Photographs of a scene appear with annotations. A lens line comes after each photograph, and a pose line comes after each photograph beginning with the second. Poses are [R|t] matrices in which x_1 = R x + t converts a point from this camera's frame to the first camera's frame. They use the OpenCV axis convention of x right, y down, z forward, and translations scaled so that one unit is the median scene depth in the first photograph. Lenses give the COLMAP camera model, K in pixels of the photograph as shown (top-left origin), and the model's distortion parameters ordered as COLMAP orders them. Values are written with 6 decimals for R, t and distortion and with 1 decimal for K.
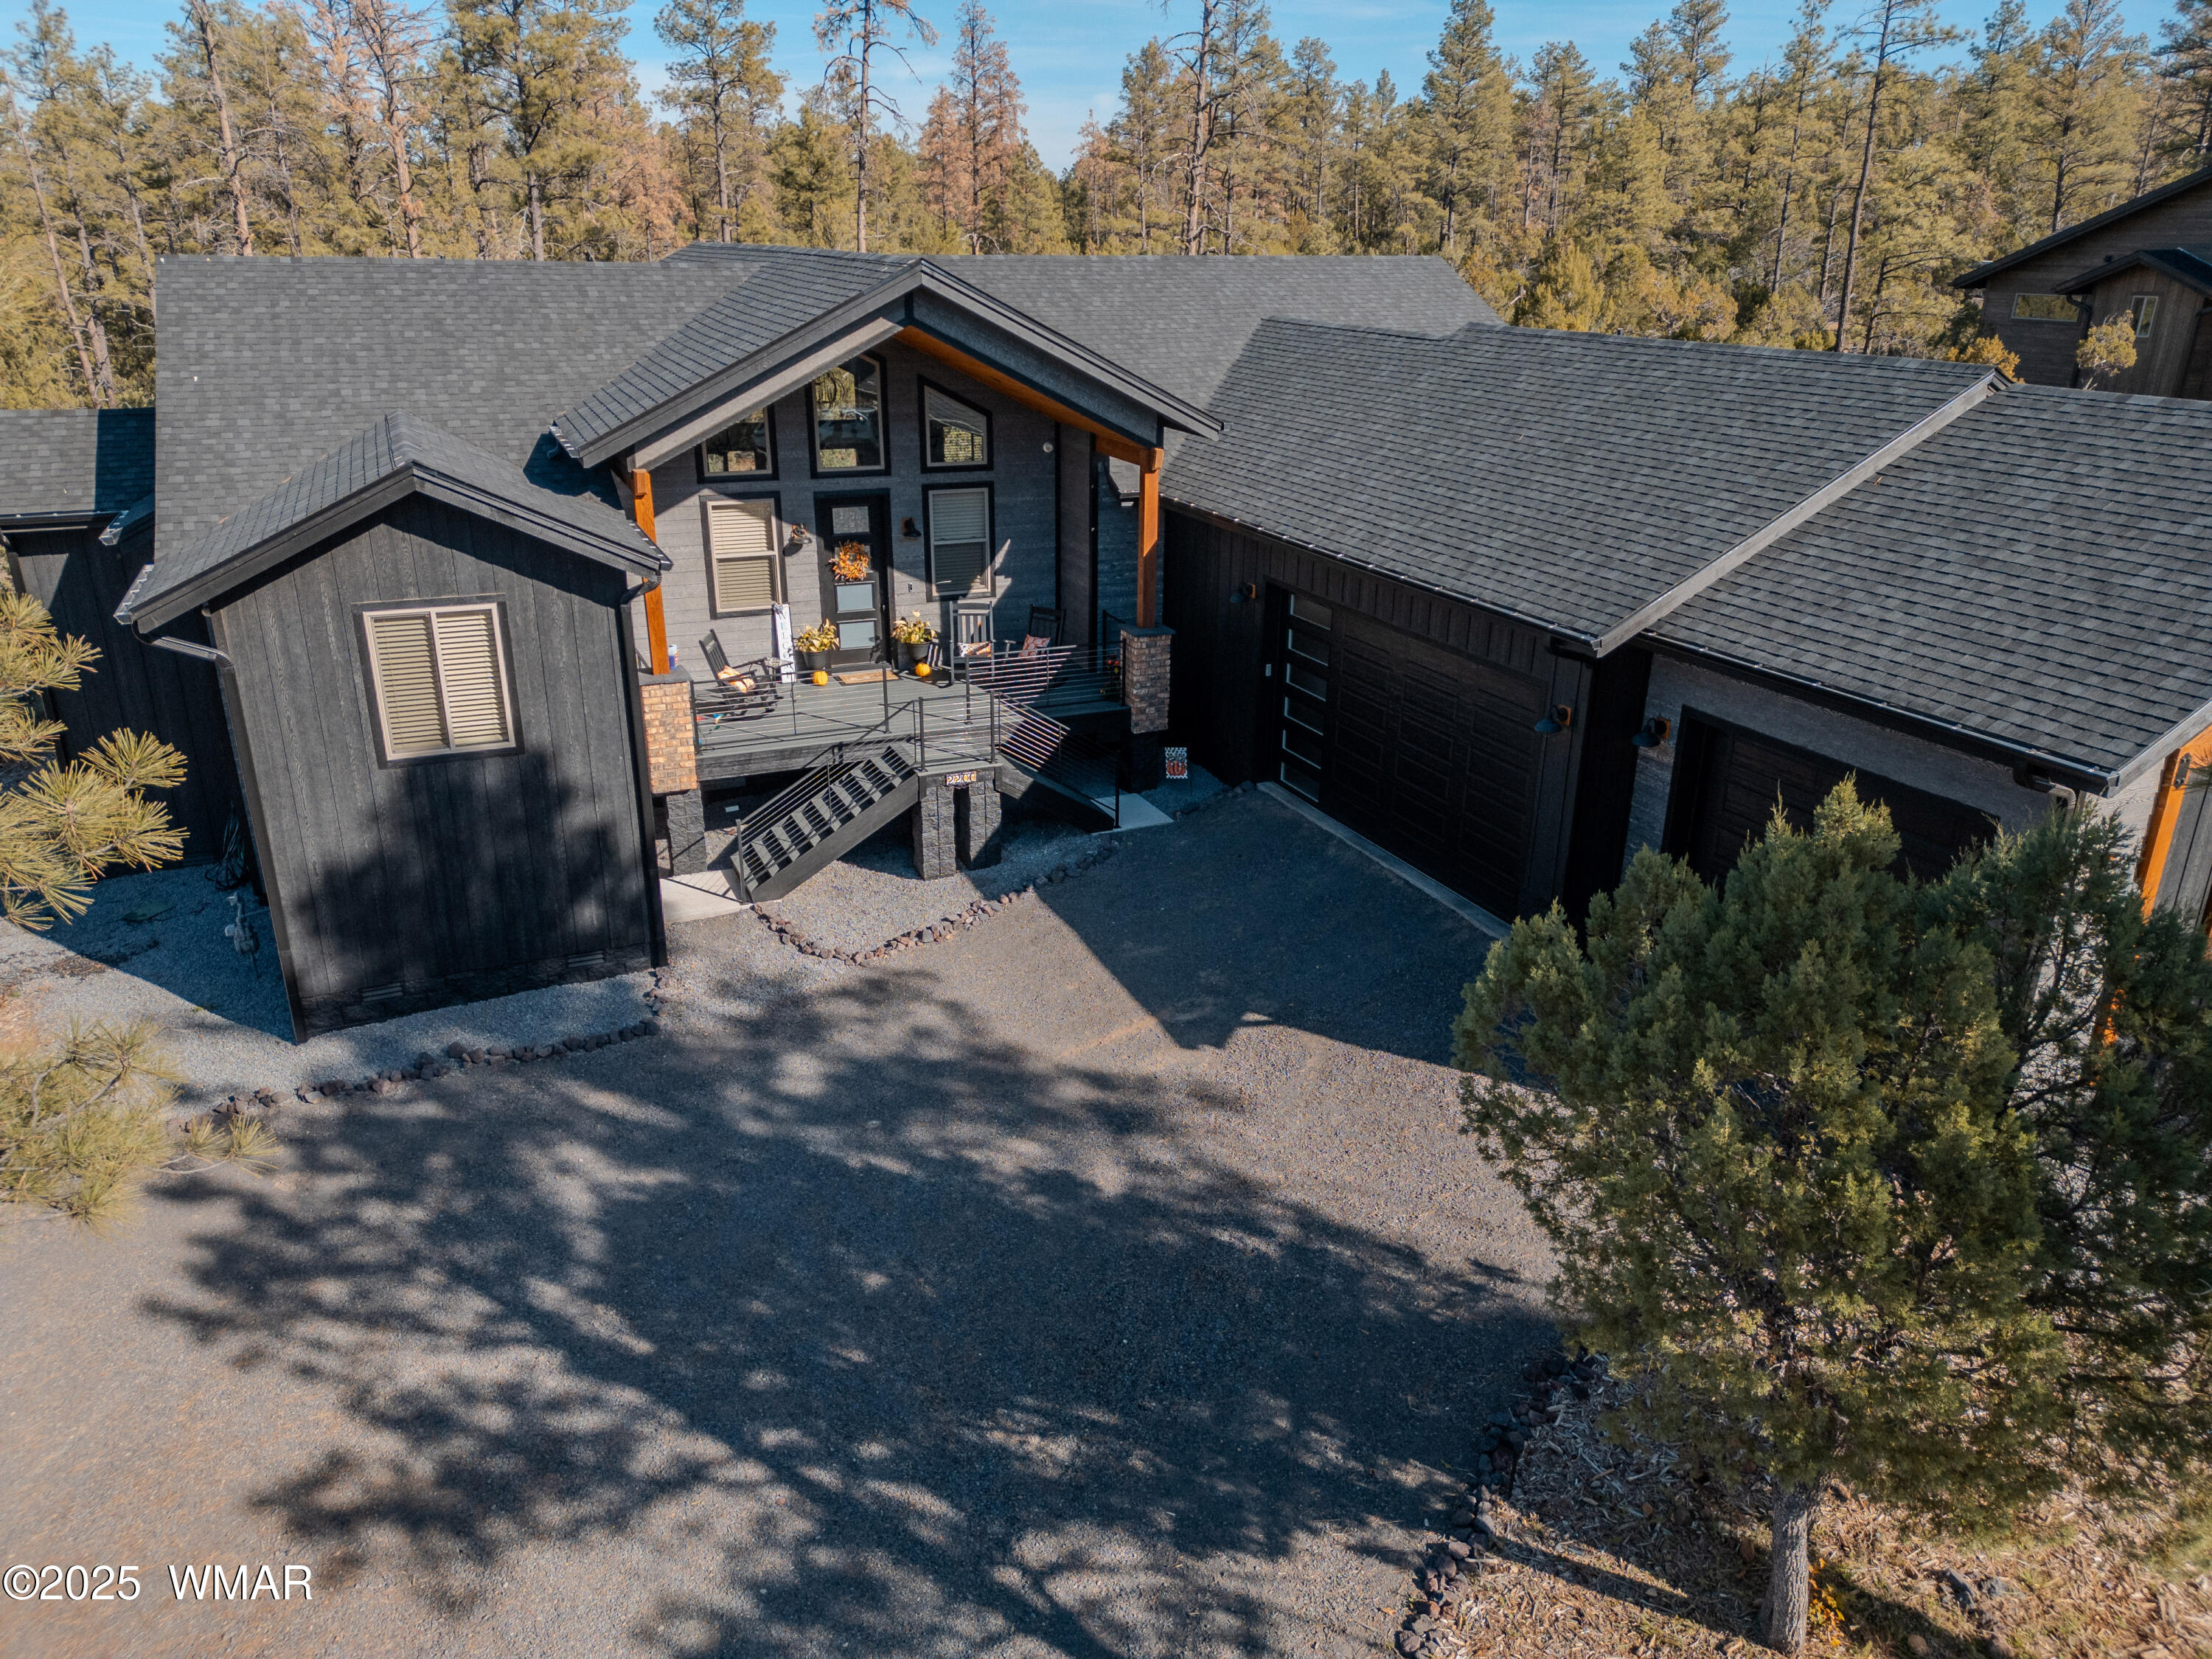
lens RADIAL K [[1511.6, 0, 1106.0], [0, 1511.6, 829.5], [0, 0, 1]] dist [0.082058, -0.118473]
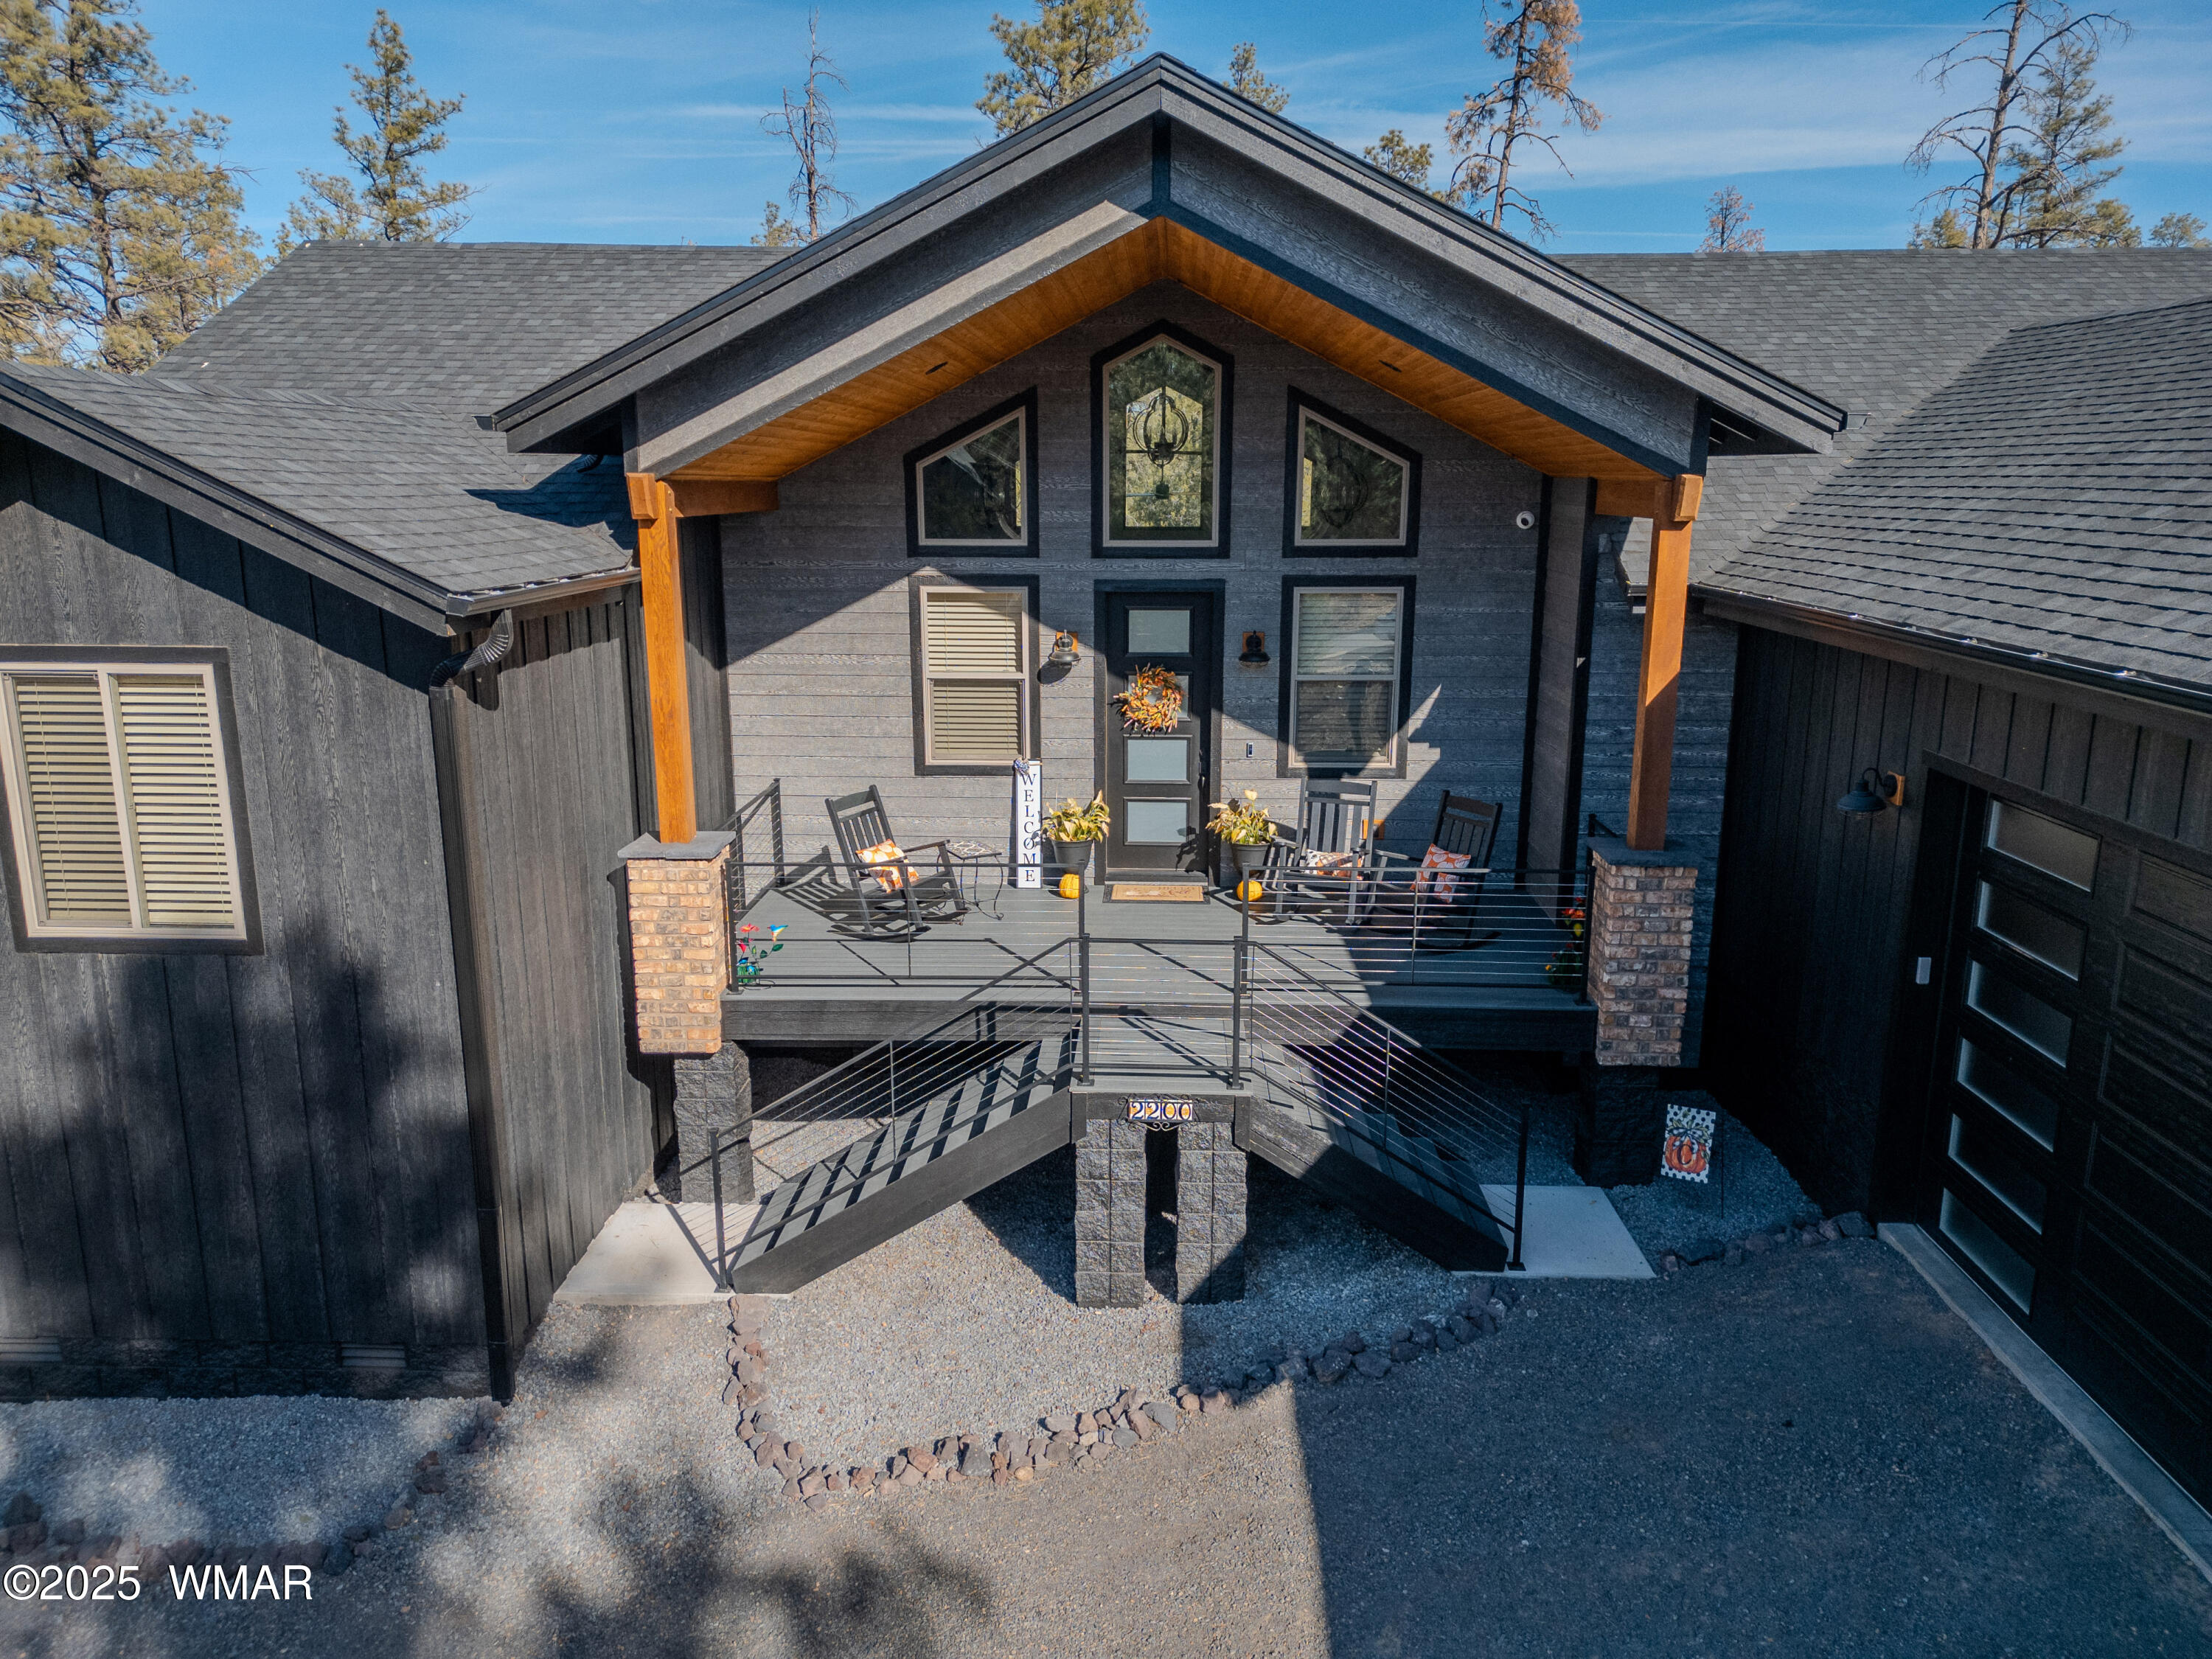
lens RADIAL K [[1542.2, 0, 1106.0], [0, 1542.2, 829.5], [0, 0, 1]] dist [0.089543, -0.091063]
pose [[0.898521, 0.088007, -0.430017, 0.087661], [-0.150902, 0.981912, -0.114353, -0.058829], [0.412175, 0.167639, 0.895550, 0.498645]]
